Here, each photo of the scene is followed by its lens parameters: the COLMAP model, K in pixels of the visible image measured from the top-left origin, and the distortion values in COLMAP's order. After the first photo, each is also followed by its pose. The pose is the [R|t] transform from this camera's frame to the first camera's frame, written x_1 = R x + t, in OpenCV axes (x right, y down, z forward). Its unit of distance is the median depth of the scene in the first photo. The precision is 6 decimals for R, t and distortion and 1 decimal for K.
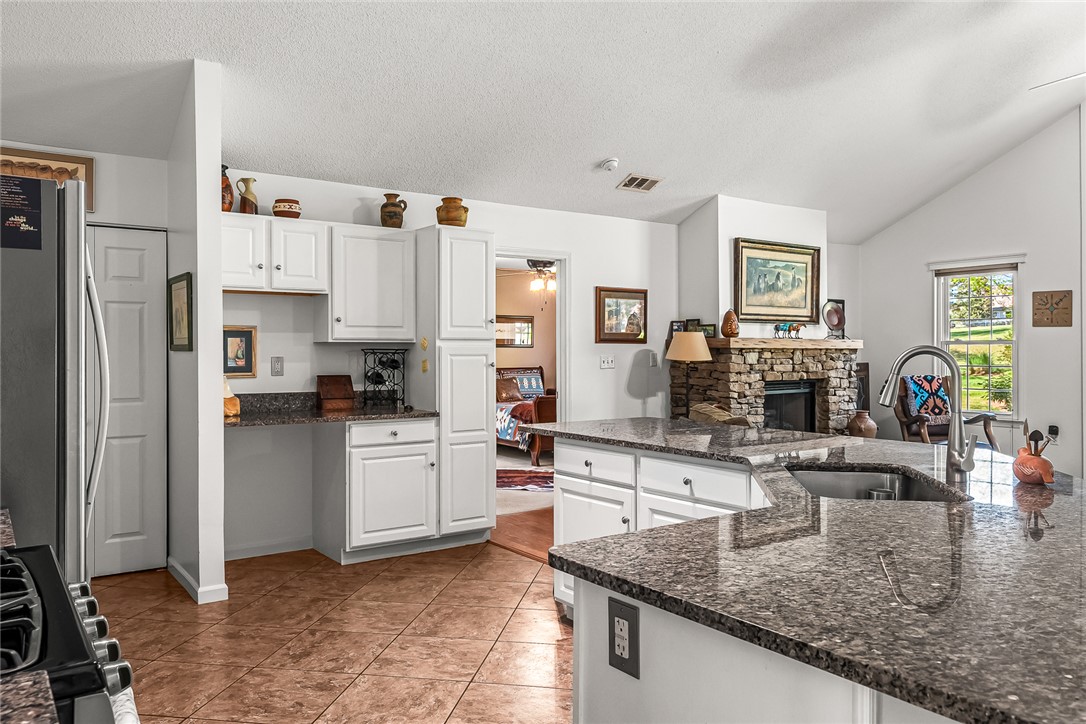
lens RADIAL K [[791.3, 0, 541.6], [0, 791.3, 352.7], [0, 0, 1]] dist [-0.002400, 0.000606]
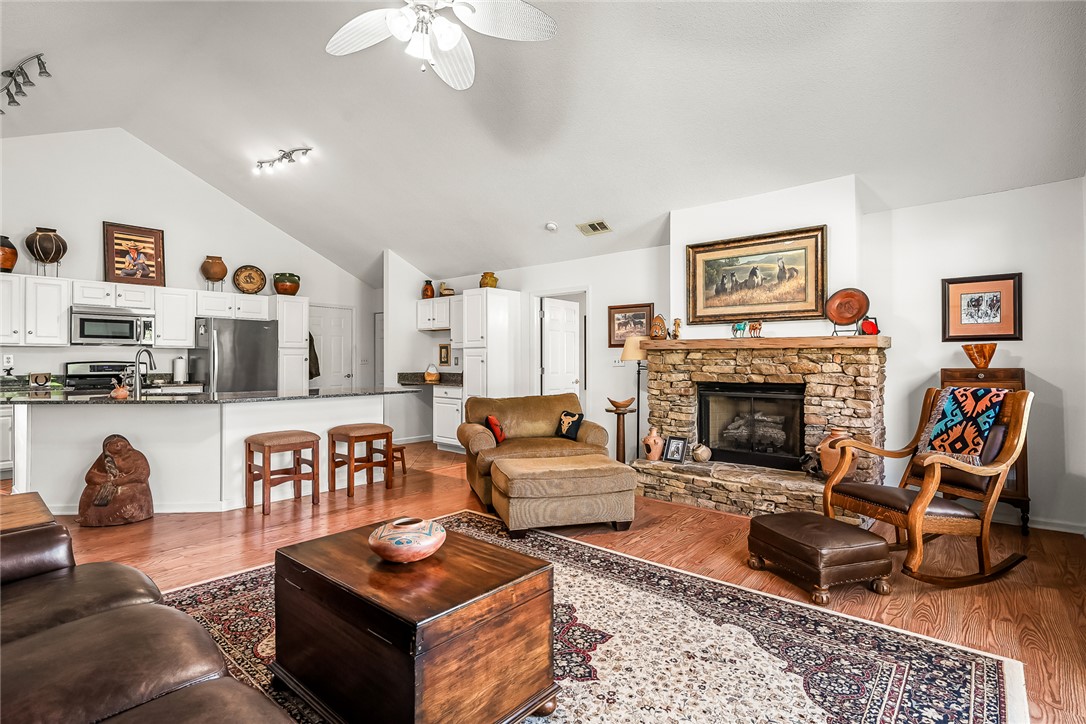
lens RADIAL K [[525.5, 0, 541.9], [0, 525.5, 356.0], [0, 0, 1]] dist [-0.003609, 0.000361]
pose [[0.246546, -0.005678, -0.969115, 0.915186], [-0.003546, 0.999971, -0.006761, 0.008834], [0.969125, 0.005103, 0.246518, 0.660237]]
